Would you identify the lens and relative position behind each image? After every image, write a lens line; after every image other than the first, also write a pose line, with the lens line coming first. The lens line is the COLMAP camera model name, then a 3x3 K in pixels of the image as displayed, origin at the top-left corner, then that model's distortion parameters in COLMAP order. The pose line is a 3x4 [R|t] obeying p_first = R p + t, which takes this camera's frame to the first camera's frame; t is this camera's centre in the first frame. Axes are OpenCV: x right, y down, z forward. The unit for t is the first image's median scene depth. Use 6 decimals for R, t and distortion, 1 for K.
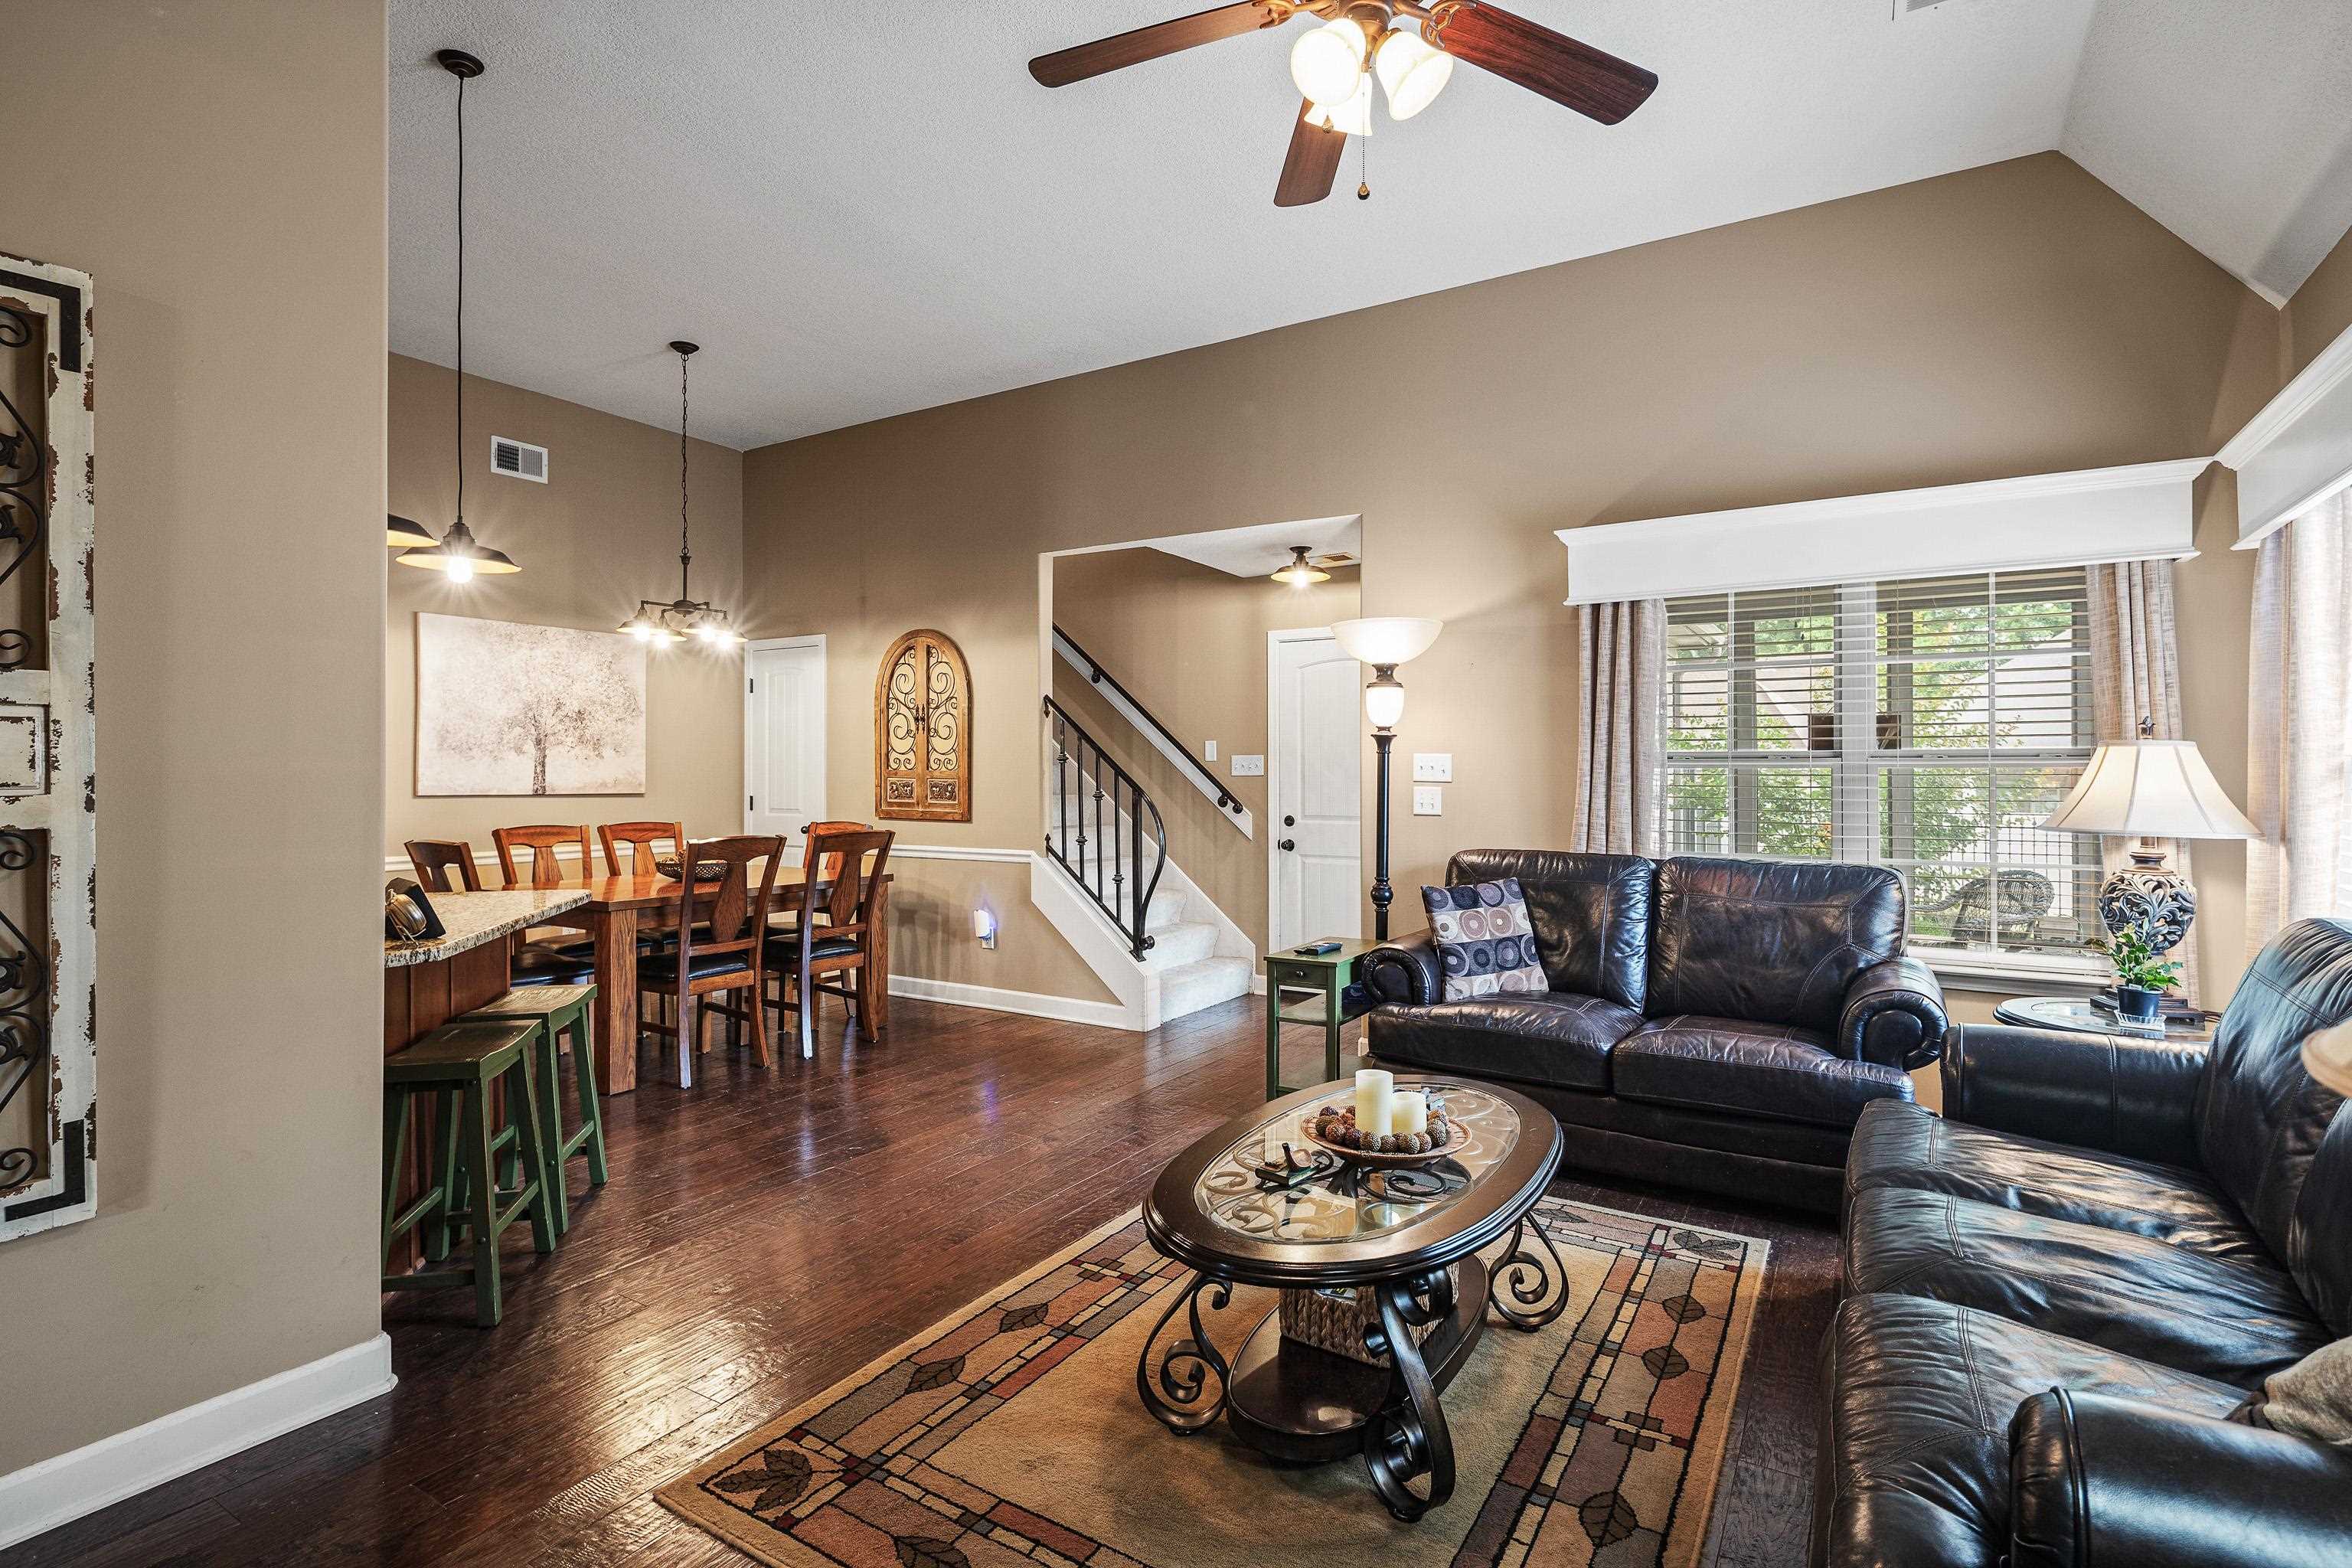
lens RADIAL K [[1142.9, 0, 1159.3], [0, 1142.9, 765.2], [0, 0, 1]] dist [0.003397, -0.001342]
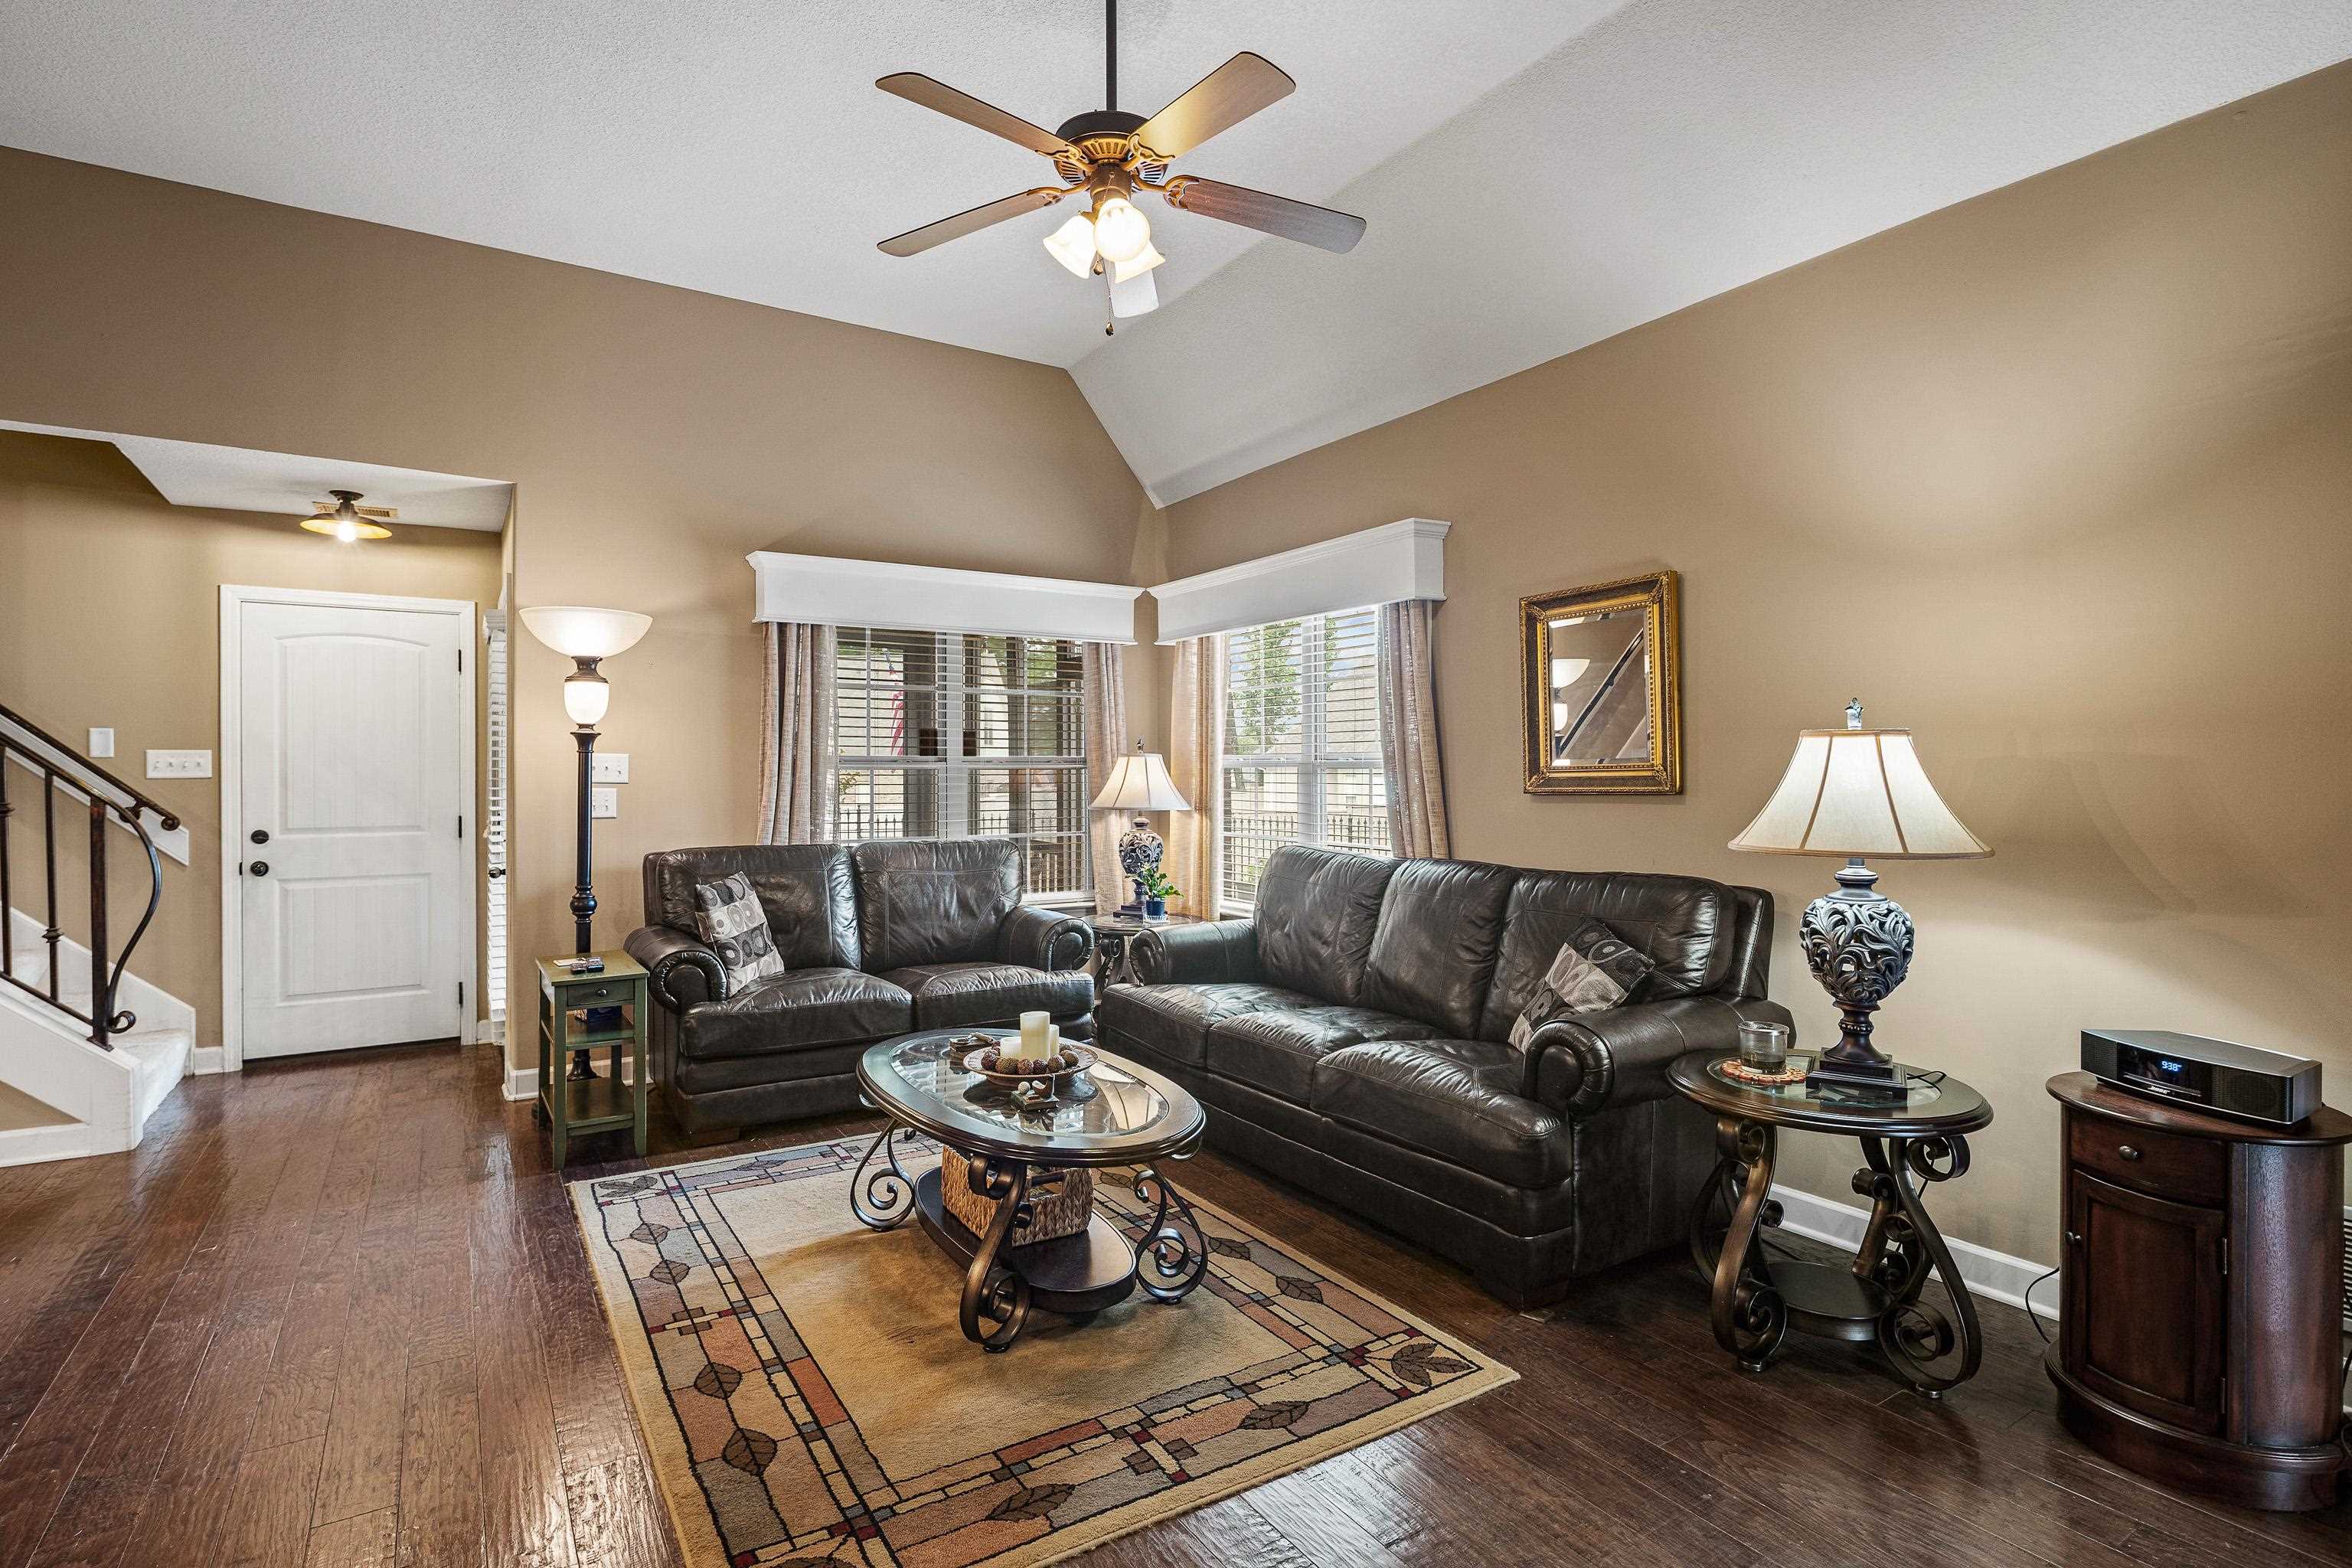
lens RADIAL K [[1136.7, 0, 1176.0], [0, 1136.7, 784.0], [0, 0, 1]] dist [-0.009654, -0.000015]
pose [[0.424545, -0.007561, 0.905375, -0.333543], [-0.004914, 0.999931, 0.010655, 0.002262], [-0.905393, -0.008972, 0.424479, 0.132391]]
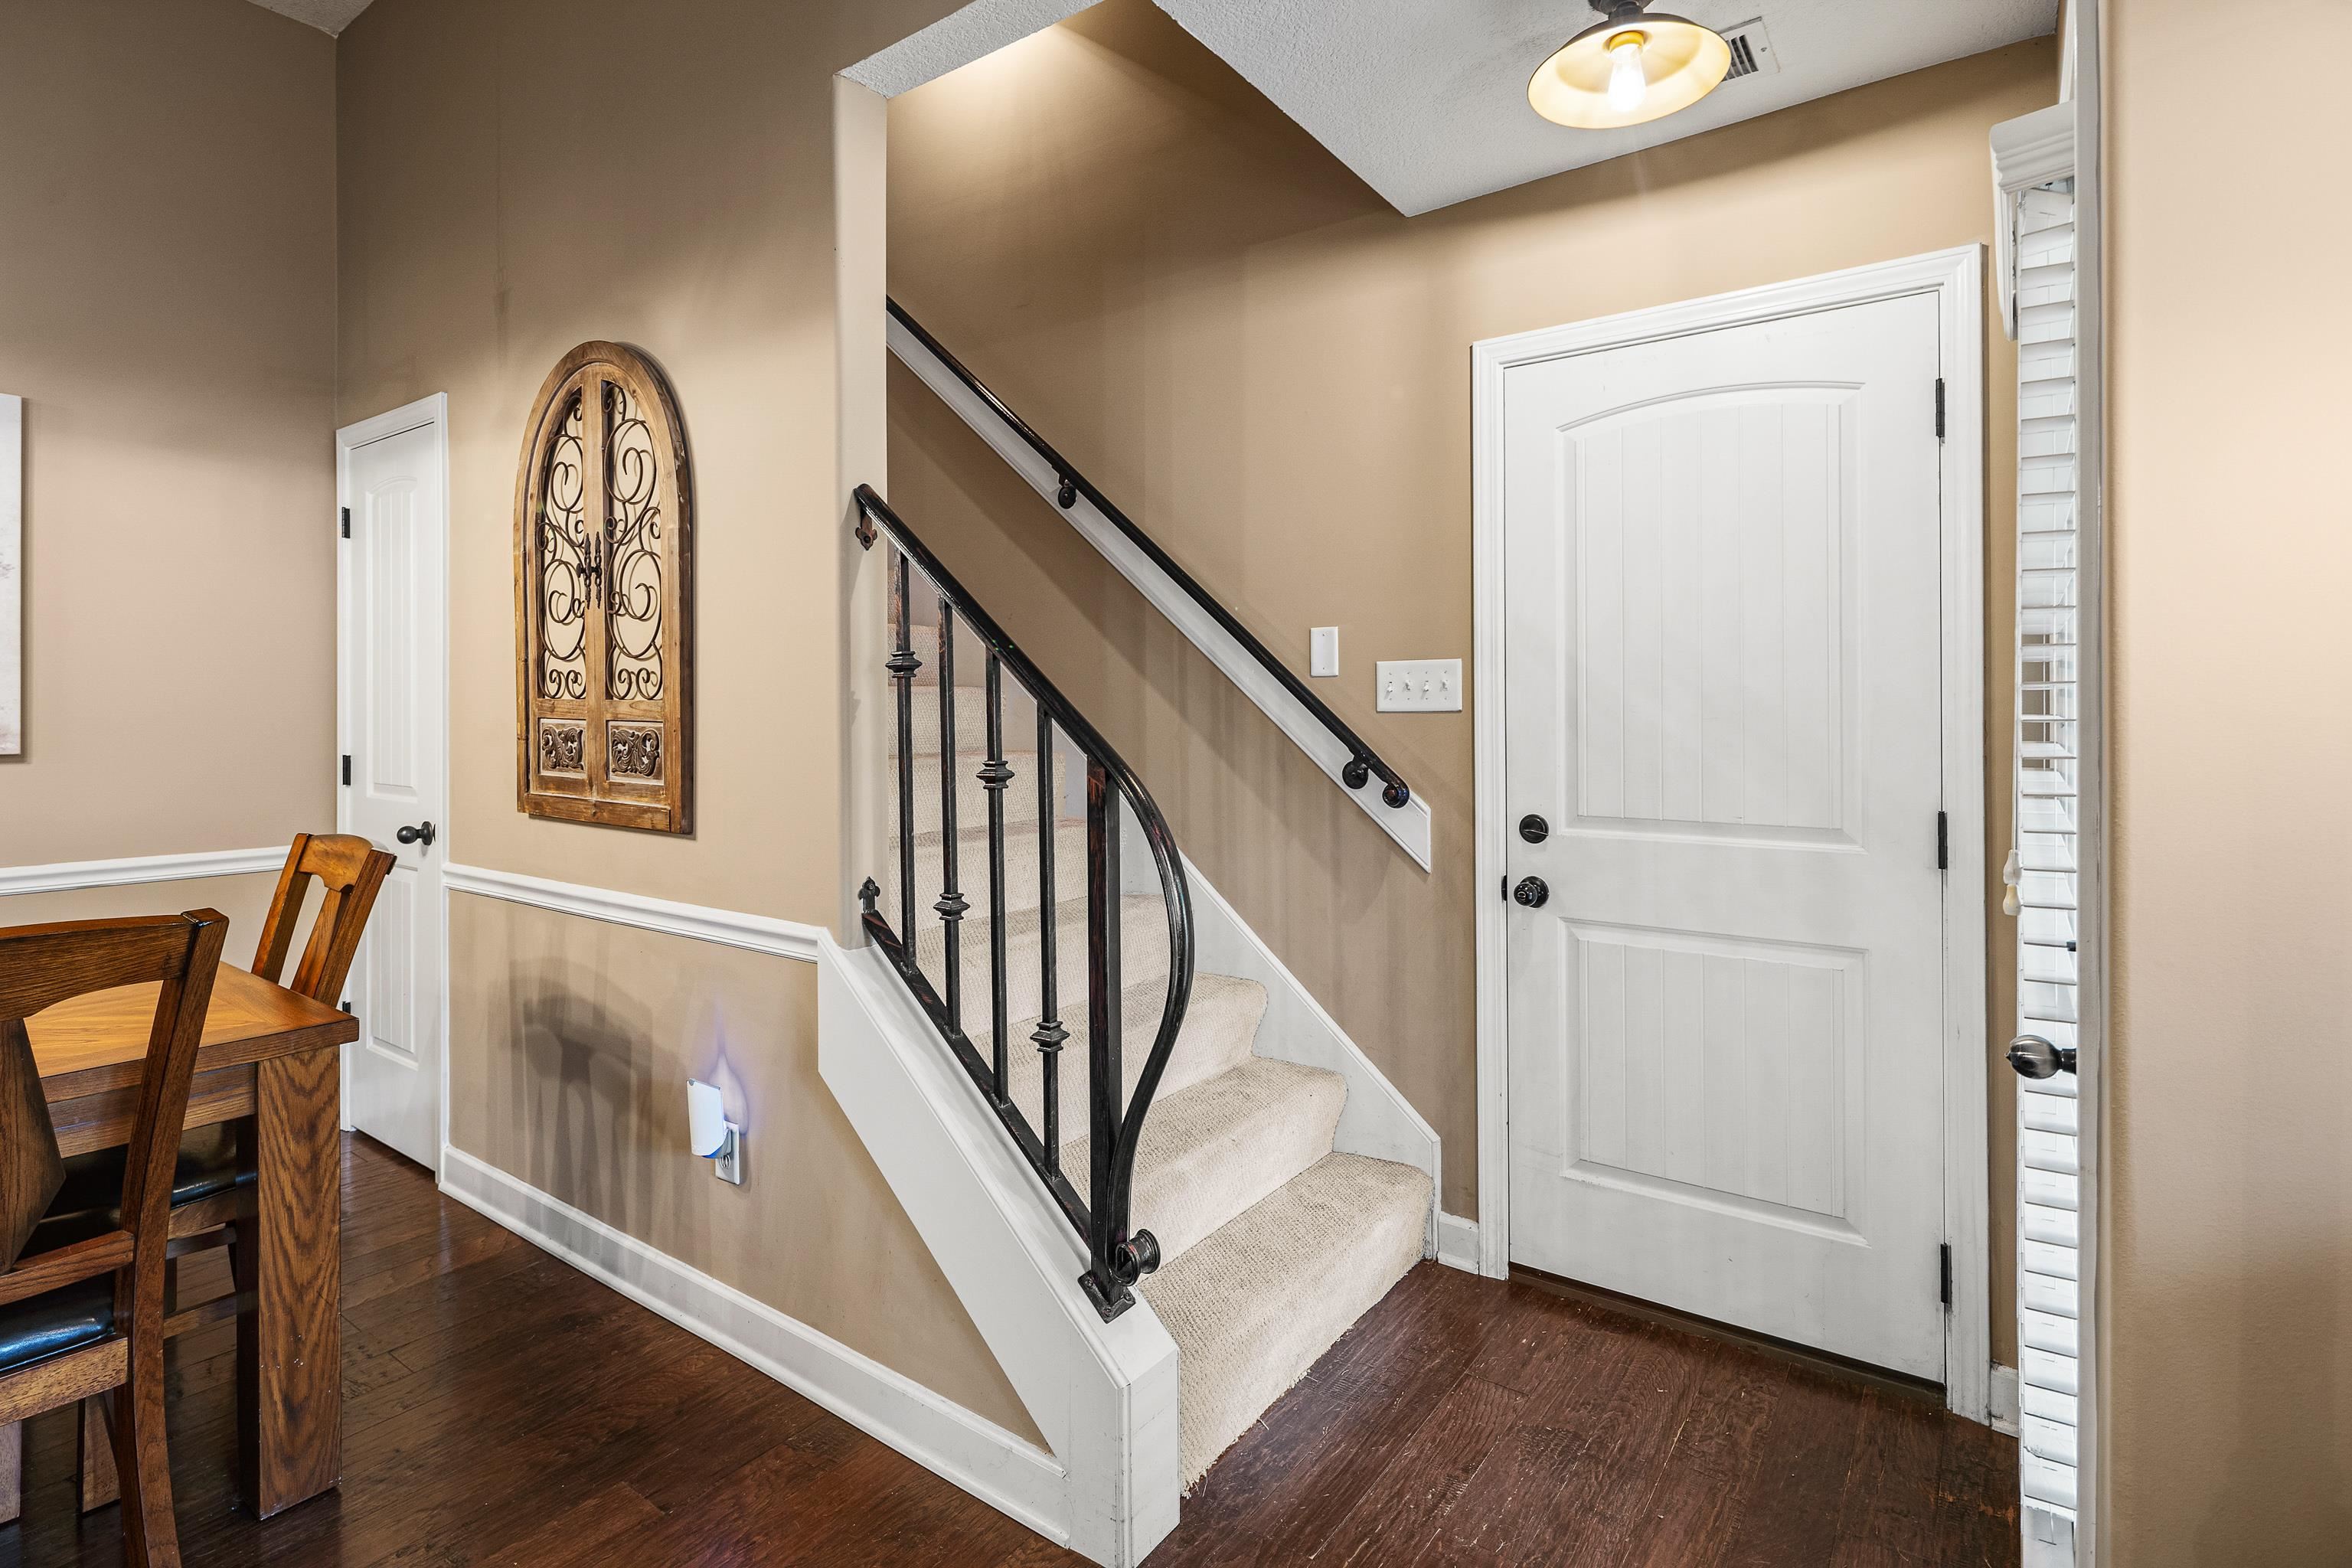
lens RADIAL K [[1145.0, 0, 1175.5], [0, 1145.0, 700.4], [0, 0, 1]] dist [0.002619, -0.000126]
pose [[0.997950, -0.002859, -0.063929, 0.019543], [0.002982, 0.999994, 0.001830, 0.004806], [0.063923, -0.002017, 0.997953, 0.652883]]
